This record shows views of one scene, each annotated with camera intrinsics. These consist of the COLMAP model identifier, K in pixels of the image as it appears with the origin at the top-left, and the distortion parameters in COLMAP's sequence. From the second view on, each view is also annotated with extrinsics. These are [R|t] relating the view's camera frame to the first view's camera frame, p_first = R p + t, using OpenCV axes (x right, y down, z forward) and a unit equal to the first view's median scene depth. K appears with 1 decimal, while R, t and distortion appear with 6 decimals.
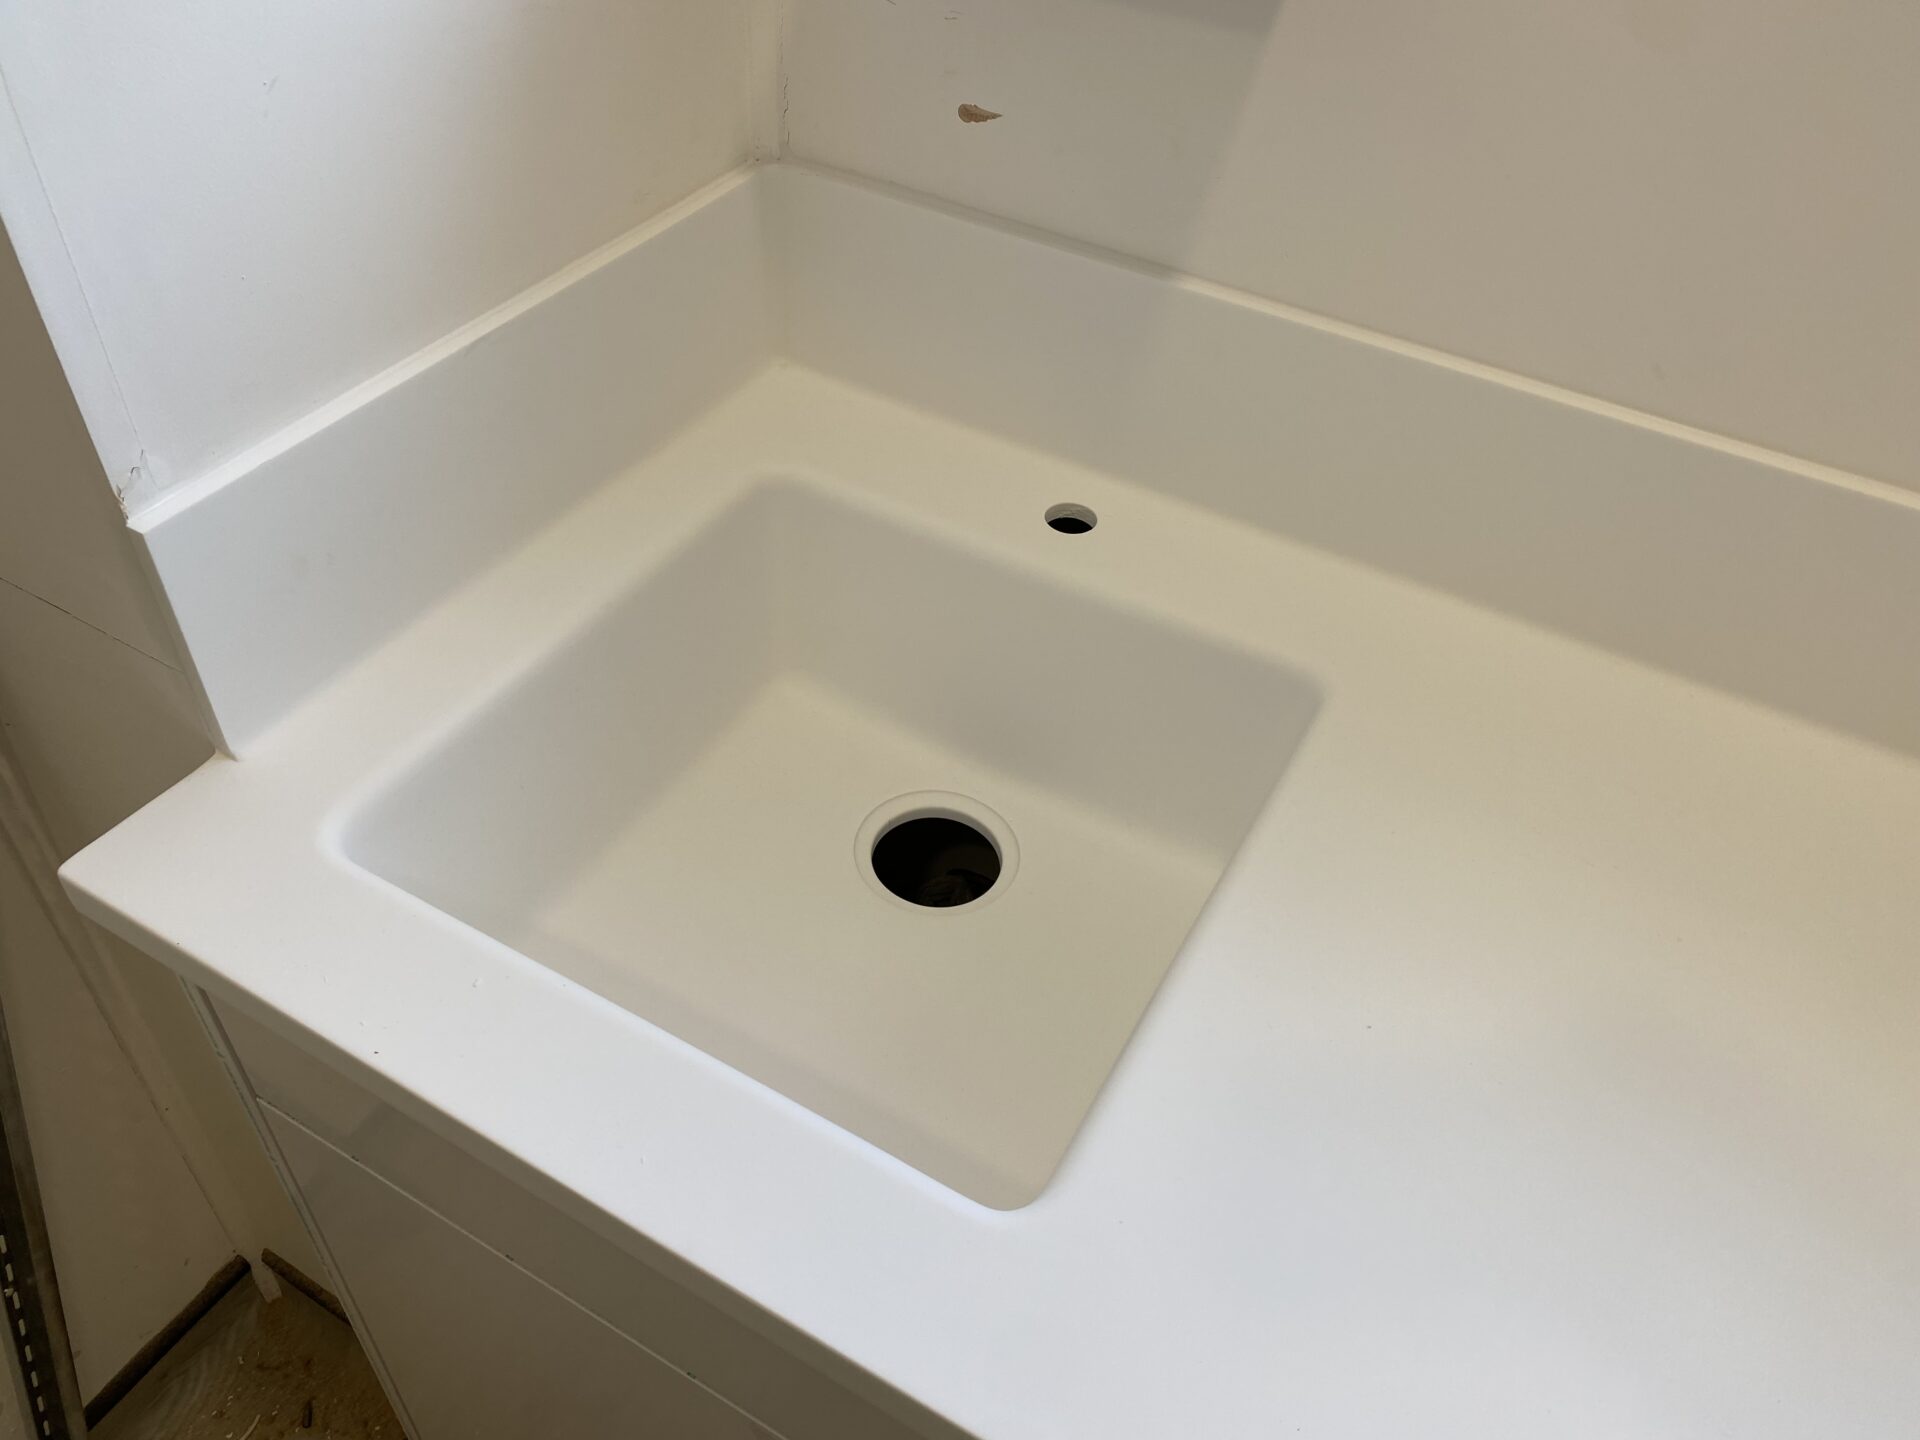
lens RADIAL K [[1460.6, 0, 930.4], [0, 1460.6, 723.0], [0, 0, 1]] dist [0.004578, 0.009604]
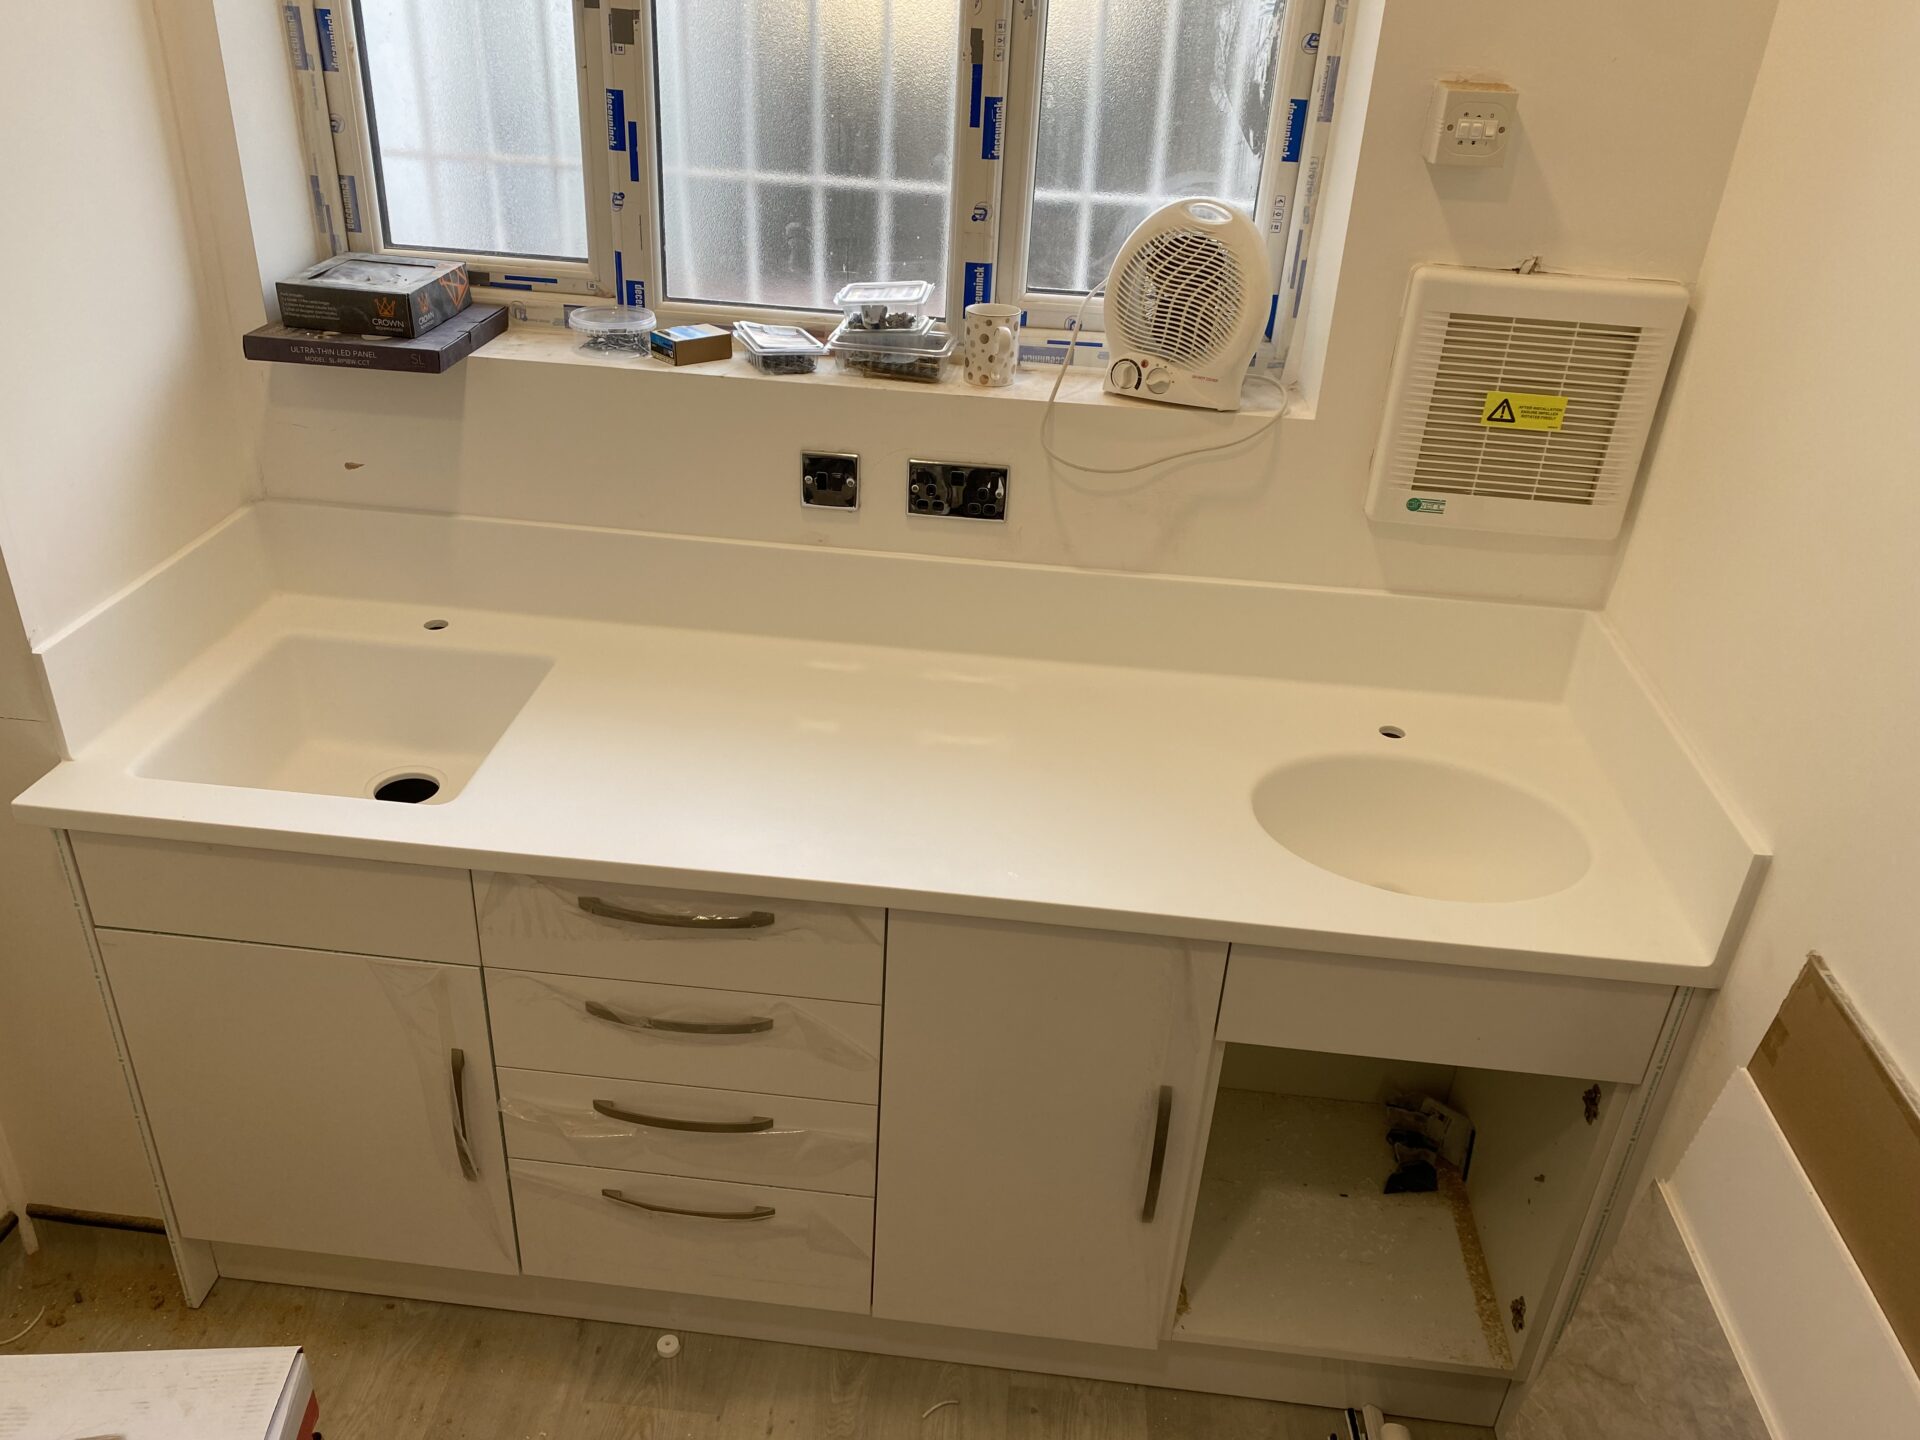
lens RADIAL K [[1460.6, 0, 930.4], [0, 1460.6, 723.0], [0, 0, 1]] dist [0.004578, 0.009604]
pose [[0.914165, -0.202242, 0.351284, -0.029744], [0.276615, 0.944737, -0.175945, 0.643873], [-0.296287, 0.258013, 0.919588, -1.330059]]
